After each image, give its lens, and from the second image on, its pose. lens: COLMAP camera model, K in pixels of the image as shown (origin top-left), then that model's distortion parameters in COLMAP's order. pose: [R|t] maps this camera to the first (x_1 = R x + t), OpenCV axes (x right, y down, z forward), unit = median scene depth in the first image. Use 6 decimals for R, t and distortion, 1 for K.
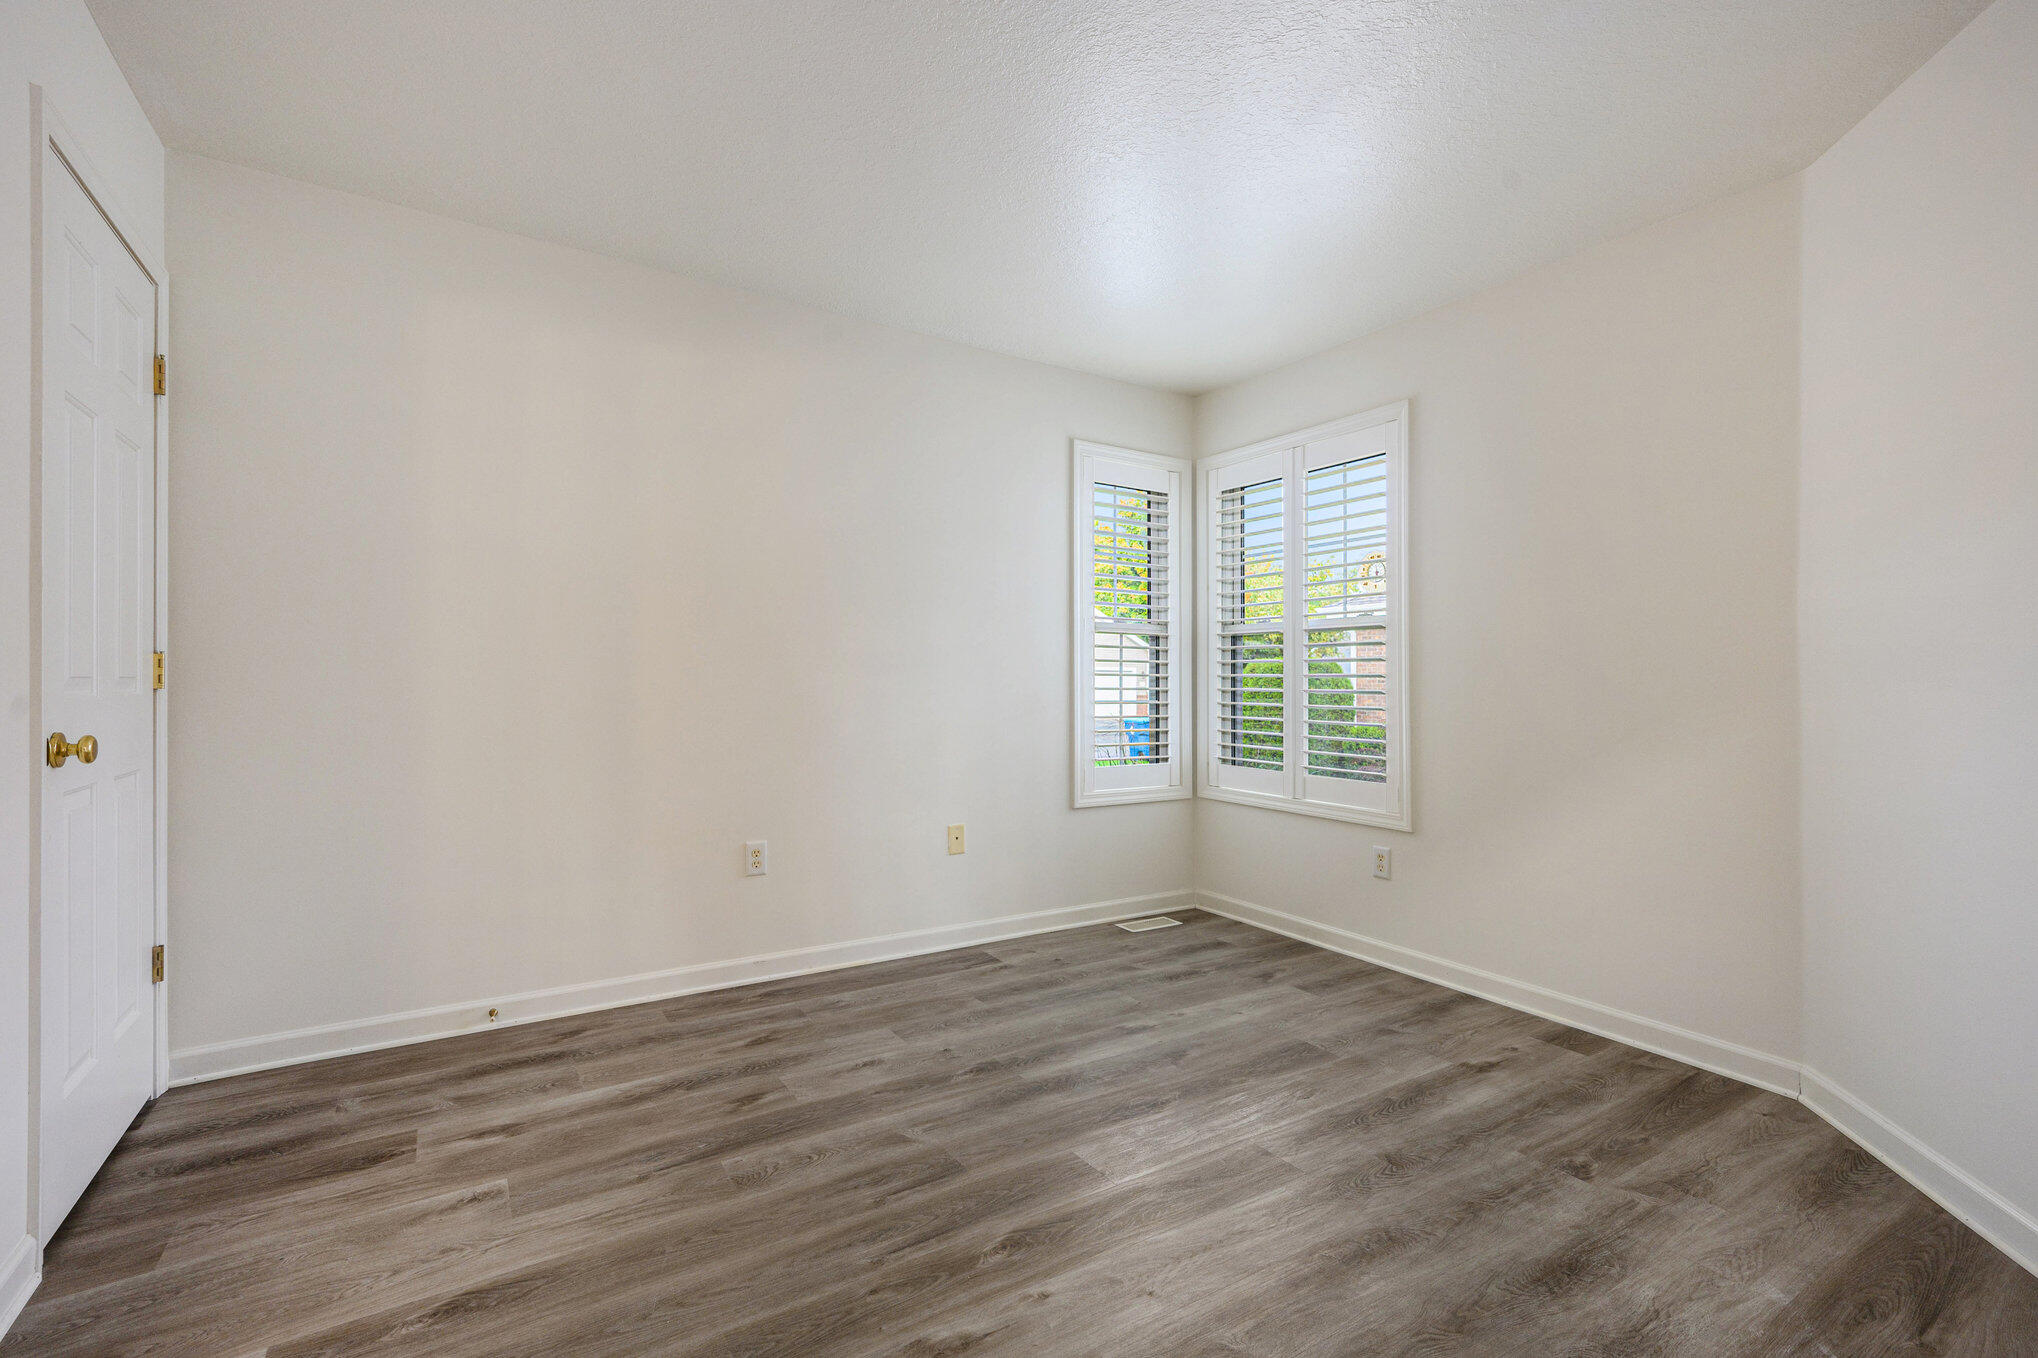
lens RADIAL K [[925.5, 0, 1014.9], [0, 925.5, 677.4], [0, 0, 1]] dist [0.001353, 0.000357]
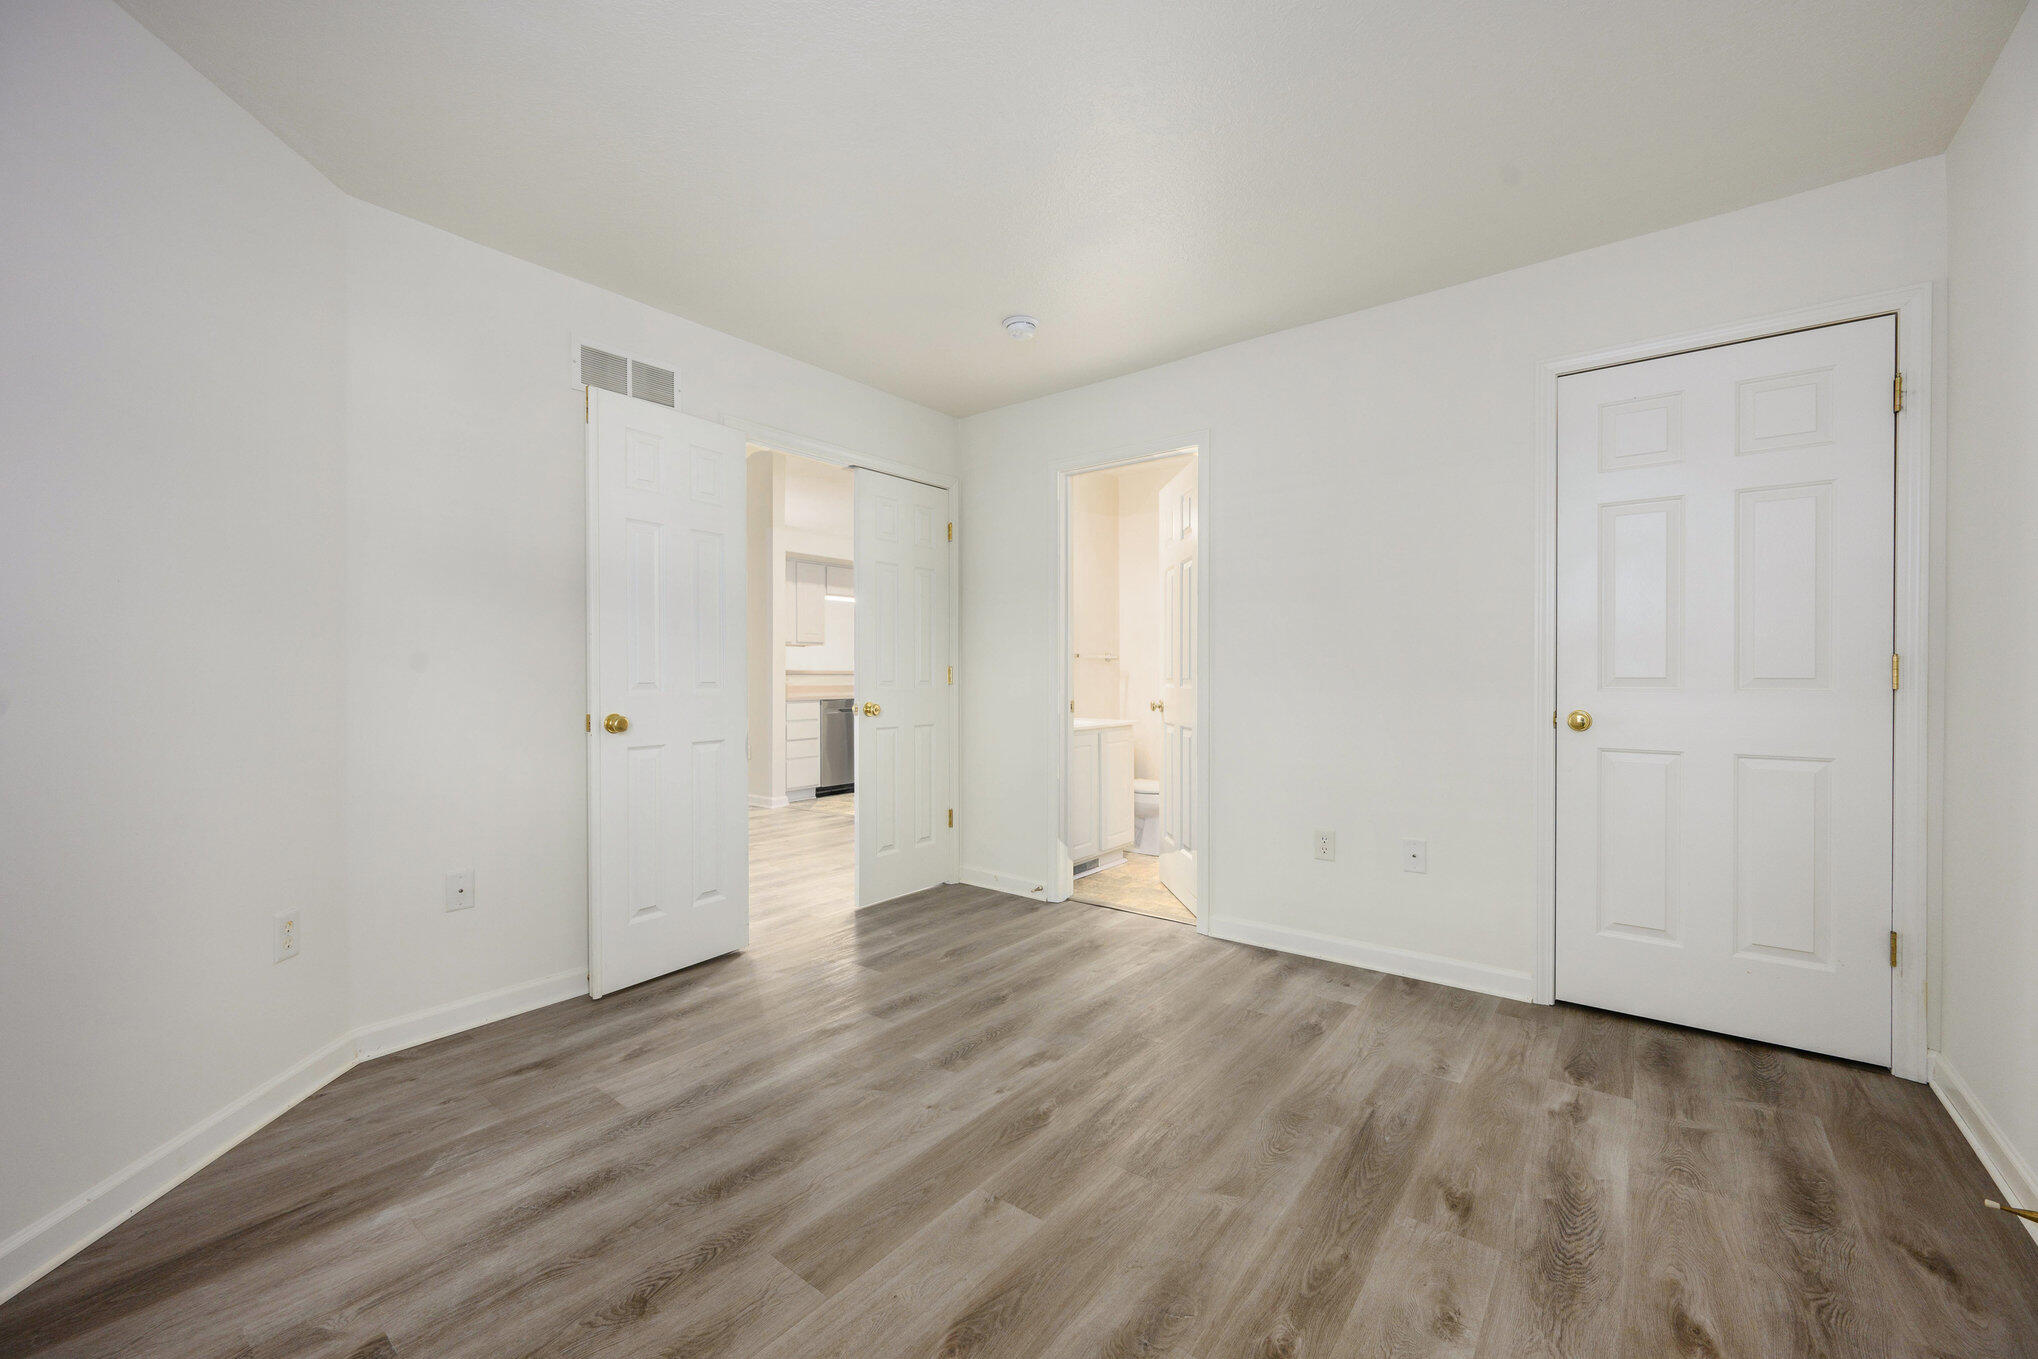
lens RADIAL K [[829.7, 0, 1021.4], [0, 829.7, 675.6], [0, 0, 1]] dist [-0.000190, -0.000086]
pose [[-0.939345, 0.002523, -0.342963, 0.330051], [0.000853, 0.999987, 0.005022, 0.000917], [0.342972, 0.004425, -0.939335, 1.656714]]
